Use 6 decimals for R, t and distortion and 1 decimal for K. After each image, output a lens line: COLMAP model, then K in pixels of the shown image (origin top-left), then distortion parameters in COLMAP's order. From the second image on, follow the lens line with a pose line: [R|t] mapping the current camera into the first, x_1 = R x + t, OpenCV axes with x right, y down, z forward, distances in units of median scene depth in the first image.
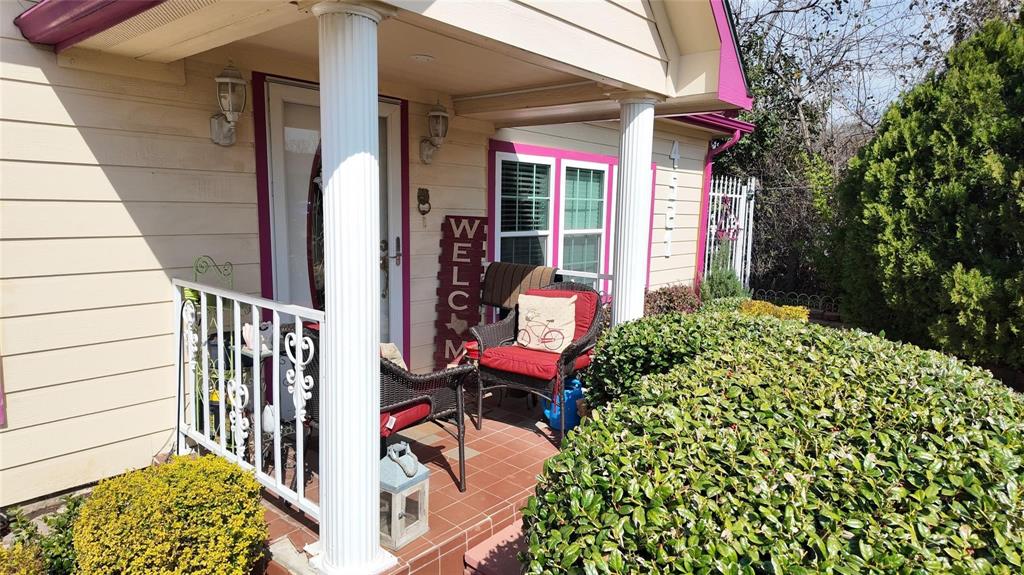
lens RADIAL K [[606.5, 0, 507.0], [0, 606.5, 289.1], [0, 0, 1]] dist [0.038138, -0.016449]
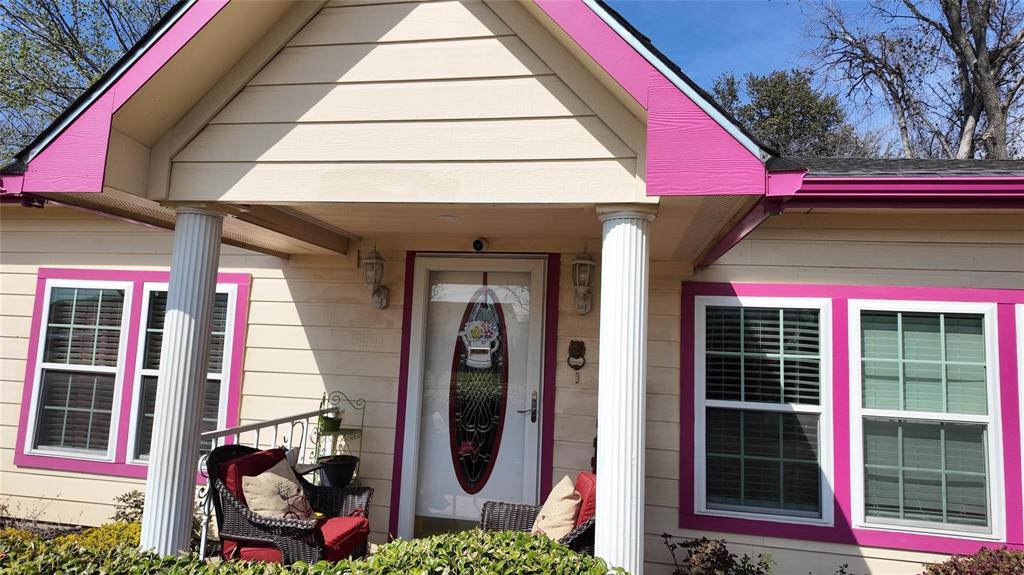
lens RADIAL K [[606.5, 0, 505.8], [0, 606.5, 277.0], [0, 0, 1]] dist [0.038138, -0.016449]
pose [[0.503502, -0.097979, -0.858421, 0.527813], [-0.149465, 0.968692, -0.198233, -0.054015], [0.850968, 0.228115, 0.473094, 0.396086]]
